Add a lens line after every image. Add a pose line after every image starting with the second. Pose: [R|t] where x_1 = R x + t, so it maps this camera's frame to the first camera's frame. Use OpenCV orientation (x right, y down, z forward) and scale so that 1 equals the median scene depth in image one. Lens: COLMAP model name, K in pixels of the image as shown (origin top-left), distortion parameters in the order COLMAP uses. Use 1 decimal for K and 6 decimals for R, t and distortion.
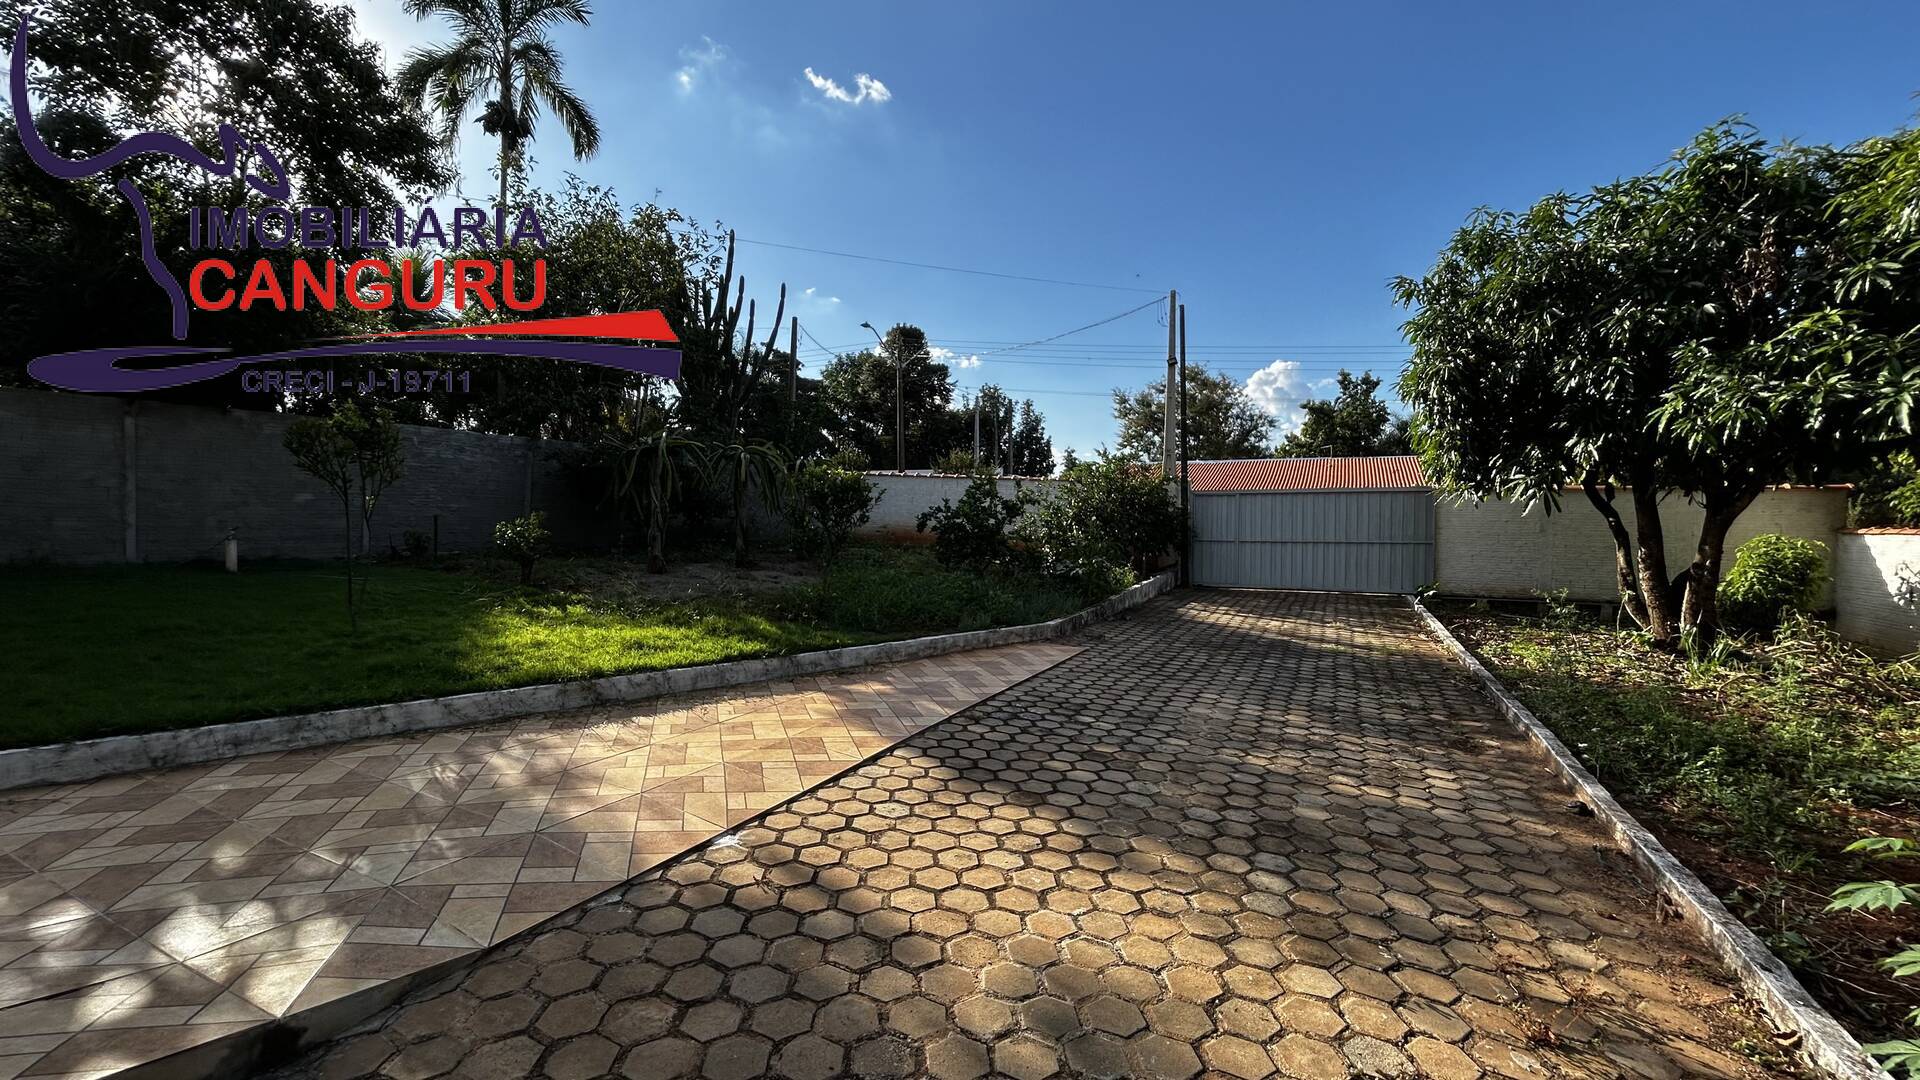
lens RADIAL K [[775.6, 0, 960.6], [0, 775.6, 538.4], [0, 0, 1]] dist [-0.001796, 0.000826]
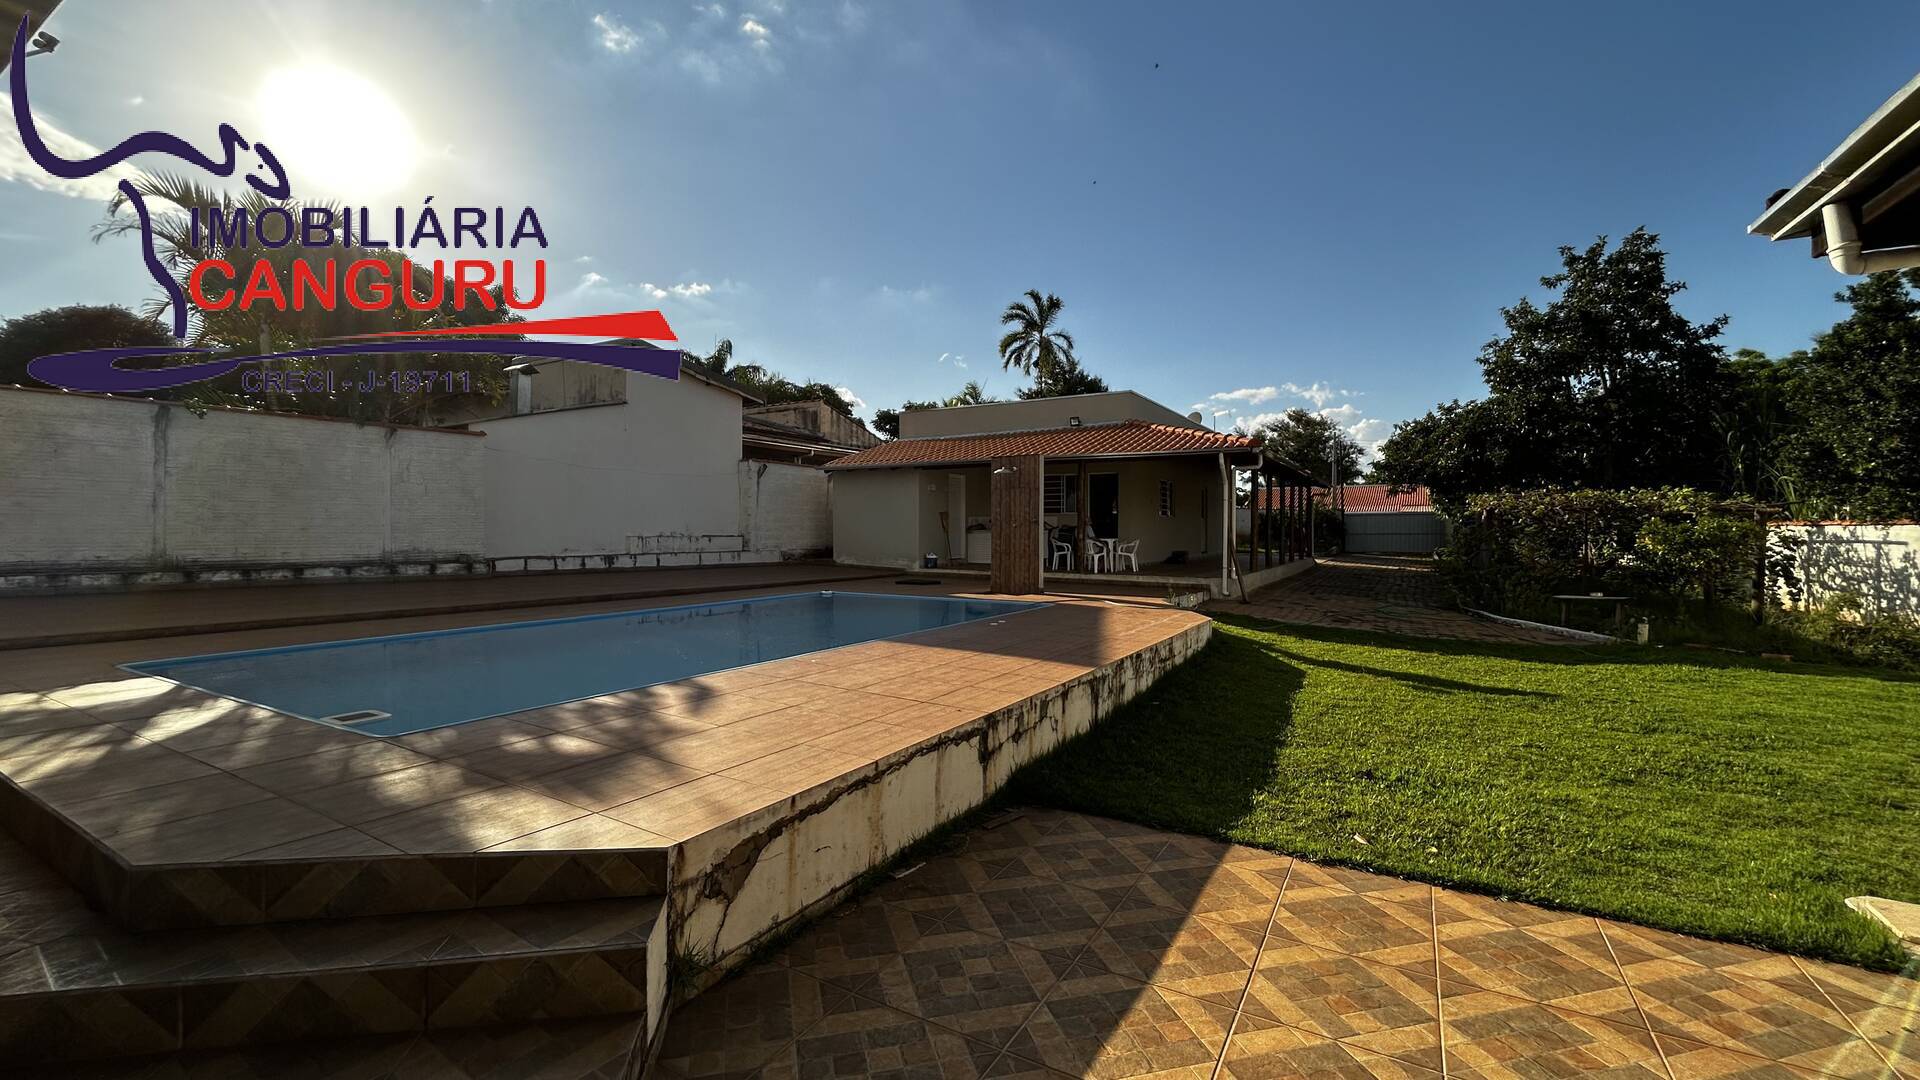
lens RADIAL K [[775.6, 0, 958.0], [0, 775.6, 541.8], [0, 0, 1]] dist [-0.001796, 0.000826]
pose [[0.996261, 0.014852, -0.085108, -1.258494], [-0.015257, 0.999875, -0.004100, 0.099224], [0.085036, 0.005383, 0.996363, -2.746141]]
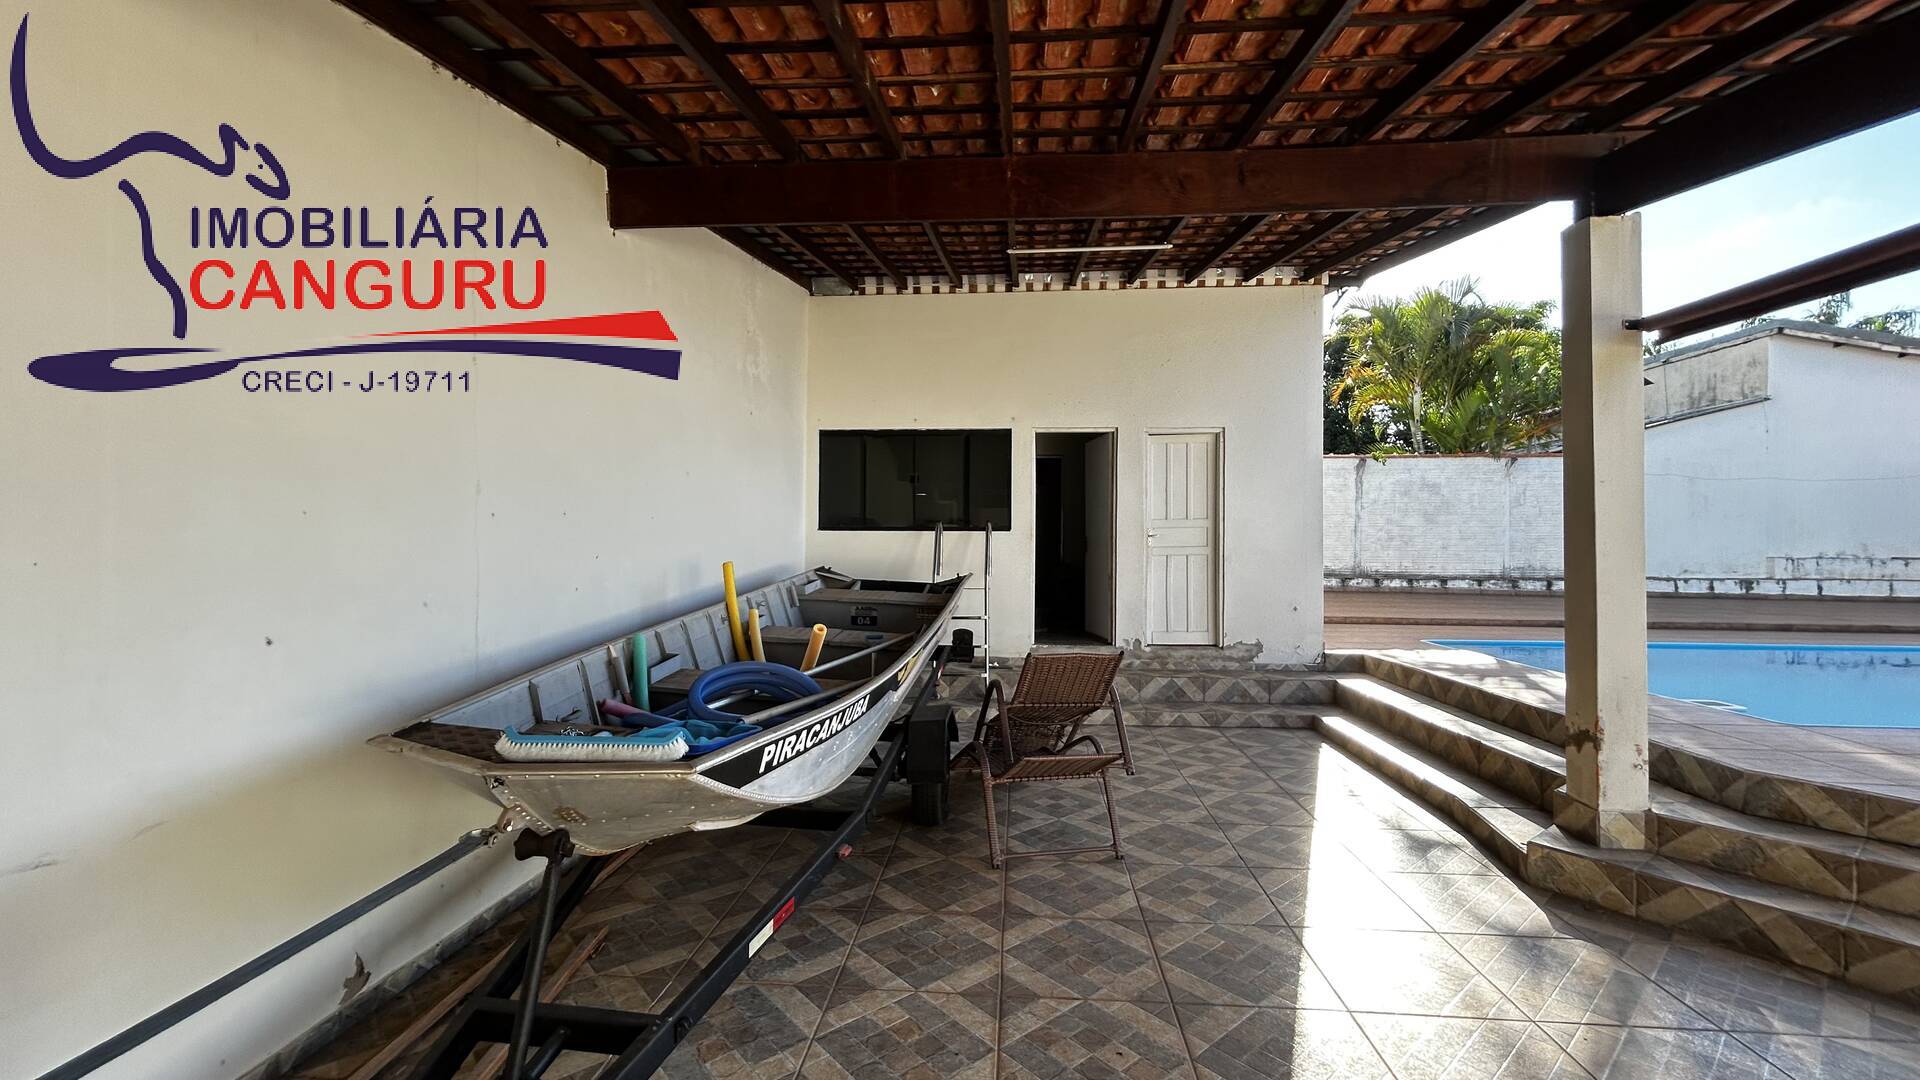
lens RADIAL K [[775.6, 0, 958.0], [0, 775.6, 540.5], [0, 0, 1]] dist [-0.001796, 0.000826]
pose [[0.359474, 0.007394, -0.933126, -1.338194], [-0.029137, 0.999570, -0.003304, 0.108882], [0.932700, 0.028376, 0.359535, -3.044002]]
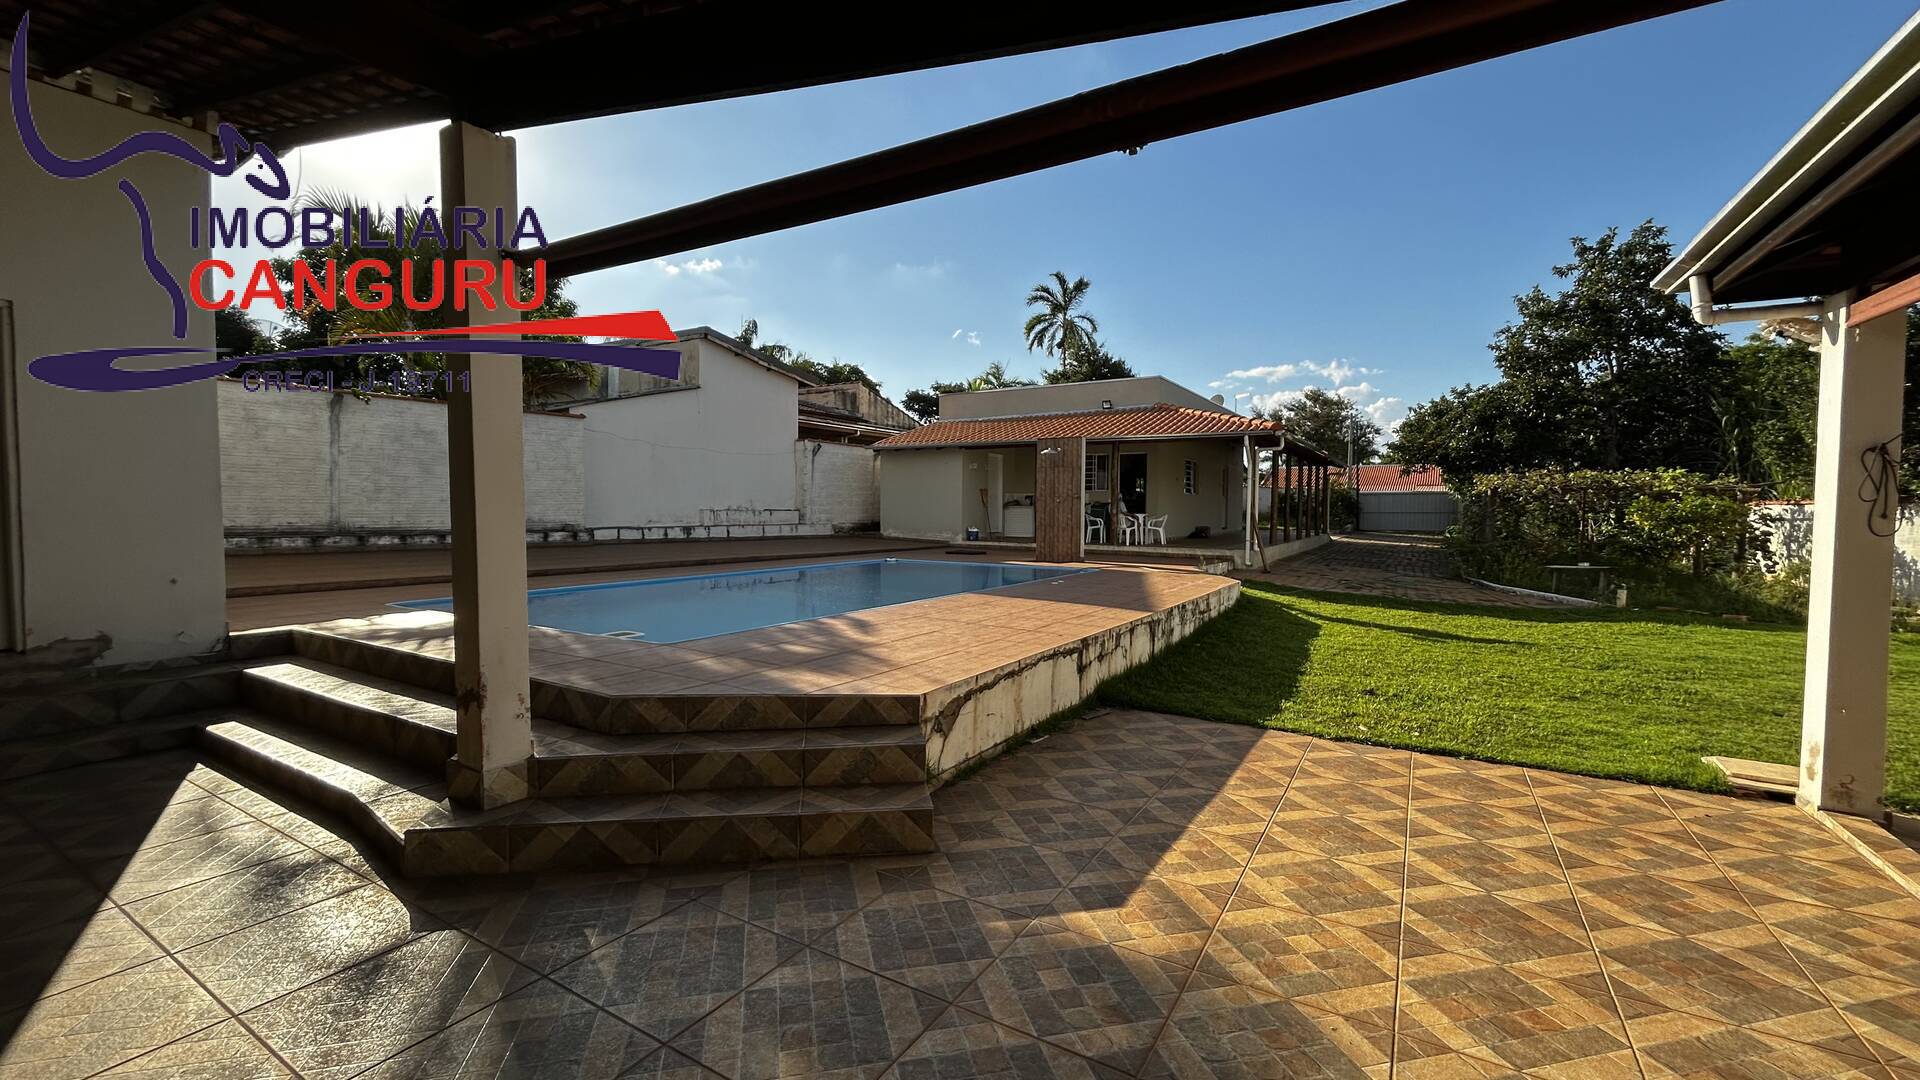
lens RADIAL K [[775.6, 0, 957.4], [0, 775.6, 542.8], [0, 0, 1]] dist [-0.001796, 0.000826]
pose [[0.994695, 0.022715, -0.100326, -1.326716], [-0.020261, 0.999472, 0.025409, 0.112446], [0.100851, -0.023241, 0.994630, -2.928254]]
